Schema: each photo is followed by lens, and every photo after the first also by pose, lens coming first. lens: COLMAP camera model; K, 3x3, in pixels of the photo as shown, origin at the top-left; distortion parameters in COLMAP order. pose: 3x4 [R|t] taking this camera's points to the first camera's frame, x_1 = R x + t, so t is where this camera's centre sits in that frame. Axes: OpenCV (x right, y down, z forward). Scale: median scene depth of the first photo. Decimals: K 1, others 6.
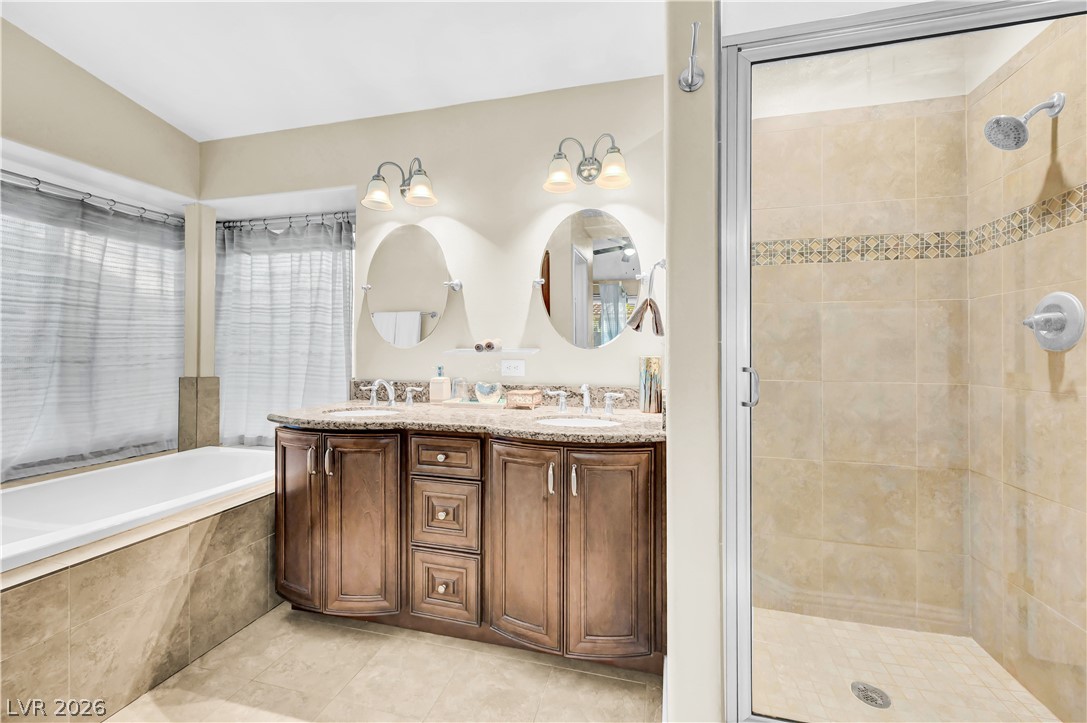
lens RADIAL K [[431.3, 0, 549.8], [0, 431.3, 351.8], [0, 0, 1]] dist [-0.001122, 0.000581]
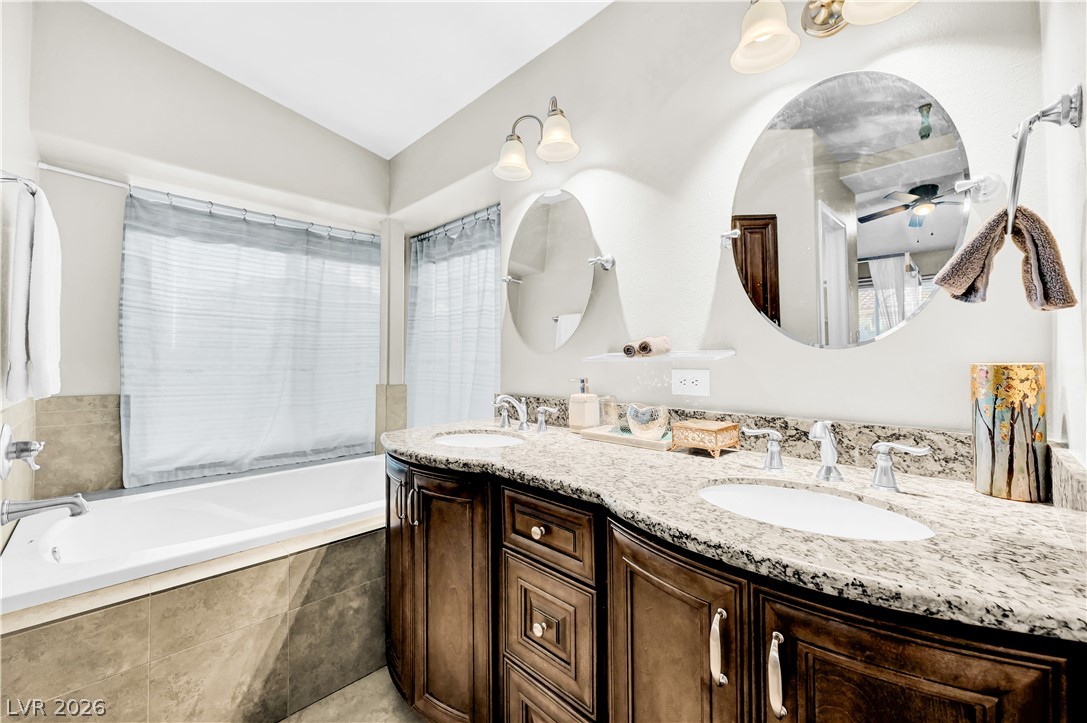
lens RADIAL K [[431.3, 0, 548.4], [0, 431.3, 353.7], [0, 0, 1]] dist [-0.001122, 0.000581]
pose [[0.861292, -0.015431, -0.507876, 0.071387], [0.009294, 0.999850, -0.014618, 0.004311], [0.508025, 0.007871, 0.861306, 0.477443]]
